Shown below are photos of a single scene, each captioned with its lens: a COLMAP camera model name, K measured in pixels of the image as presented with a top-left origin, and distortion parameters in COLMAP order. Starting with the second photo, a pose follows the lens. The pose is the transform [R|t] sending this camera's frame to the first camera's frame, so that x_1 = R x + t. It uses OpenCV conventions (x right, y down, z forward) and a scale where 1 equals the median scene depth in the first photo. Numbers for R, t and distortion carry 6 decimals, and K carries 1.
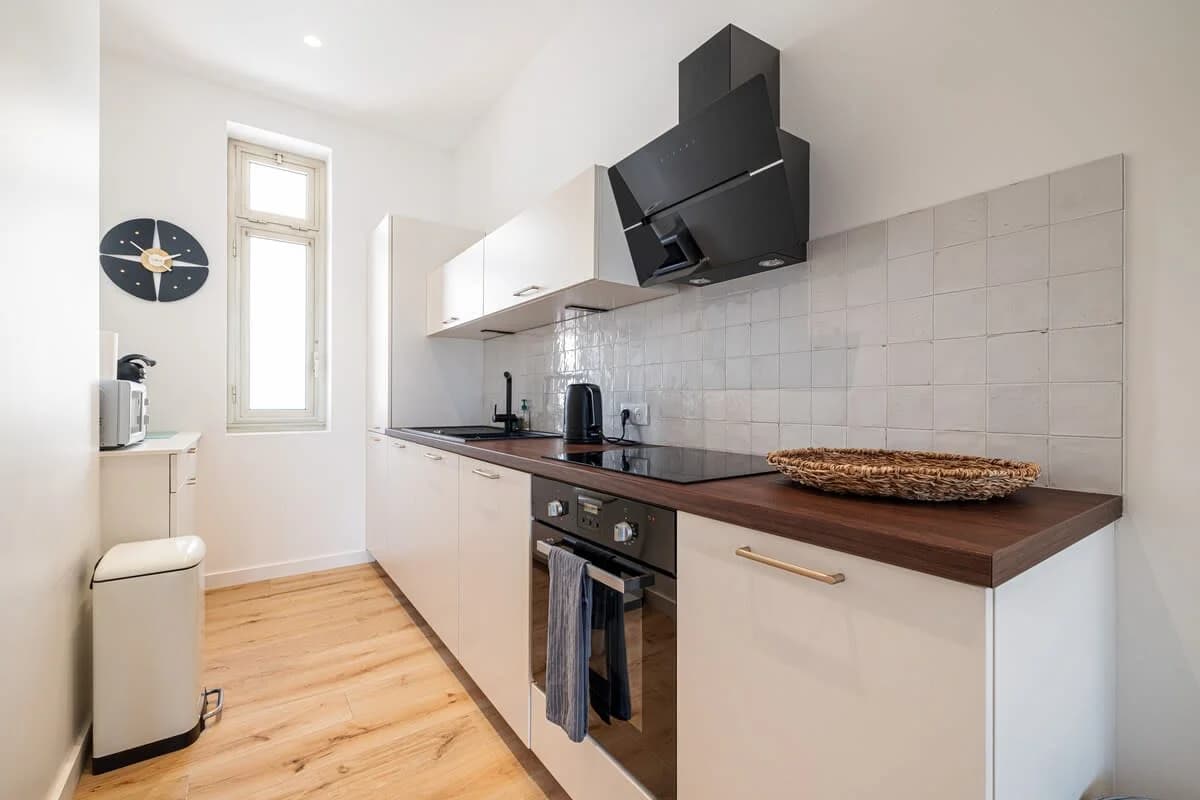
lens RADIAL K [[500.9, 0, 603.3], [0, 500.9, 393.6], [0, 0, 1]] dist [0.002106, 0.000589]
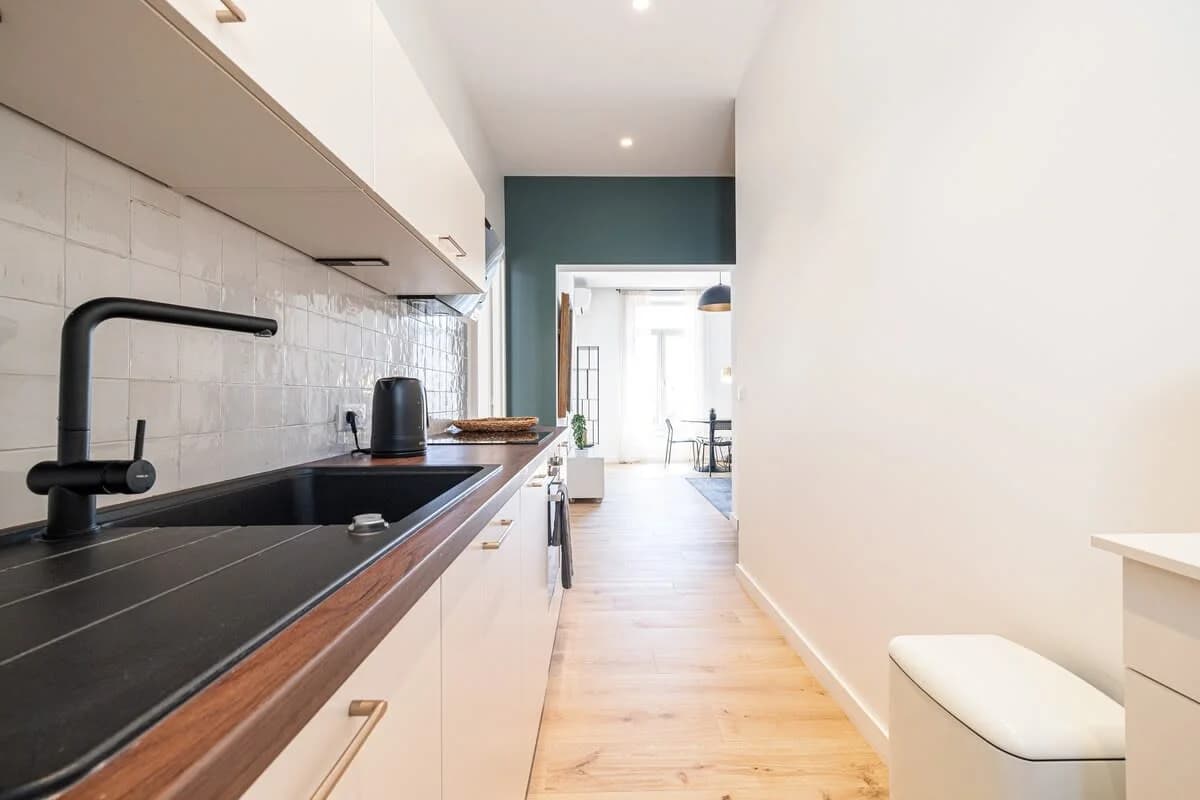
lens RADIAL K [[500.9, 0, 603.3], [0, 500.9, 393.6], [0, 0, 1]] dist [0.002106, 0.000589]
pose [[-0.823538, 0.009904, 0.567174, -0.880643], [-0.007994, 0.999546, -0.029060, 0.030198], [-0.567204, -0.028466, -0.823085, 1.771020]]
